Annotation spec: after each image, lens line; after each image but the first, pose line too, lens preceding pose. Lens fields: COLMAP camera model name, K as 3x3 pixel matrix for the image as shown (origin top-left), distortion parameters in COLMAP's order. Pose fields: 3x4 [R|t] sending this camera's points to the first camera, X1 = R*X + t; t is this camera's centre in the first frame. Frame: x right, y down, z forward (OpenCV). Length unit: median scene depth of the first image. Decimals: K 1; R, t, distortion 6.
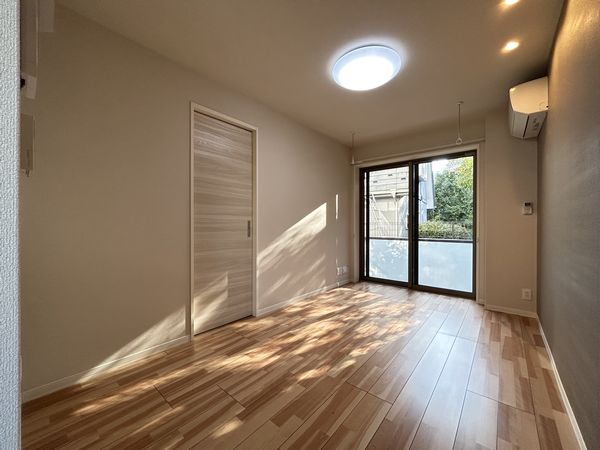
lens RADIAL K [[240.5, 0, 300.0], [0, 240.5, 225.0], [0, 0, 1]] dist [0.002548, -0.000322]
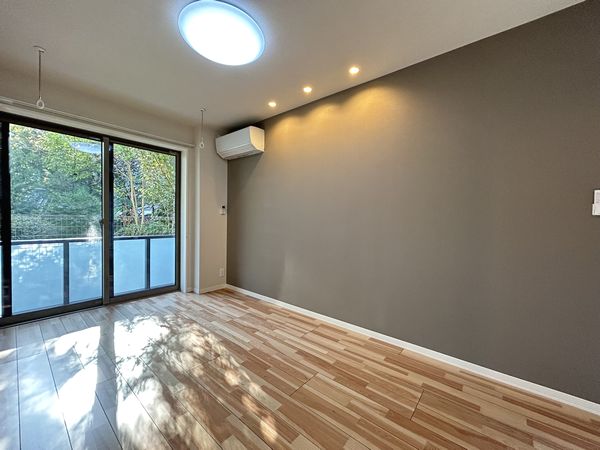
lens RADIAL K [[240.5, 0, 300.0], [0, 240.5, 225.0], [0, 0, 1]] dist [0.002548, -0.000322]
pose [[-0.013027, -0.027063, 0.999549, -0.516404], [-0.022582, 0.999387, 0.026764, -0.035817], [-0.999660, -0.022224, -0.013630, 0.683159]]
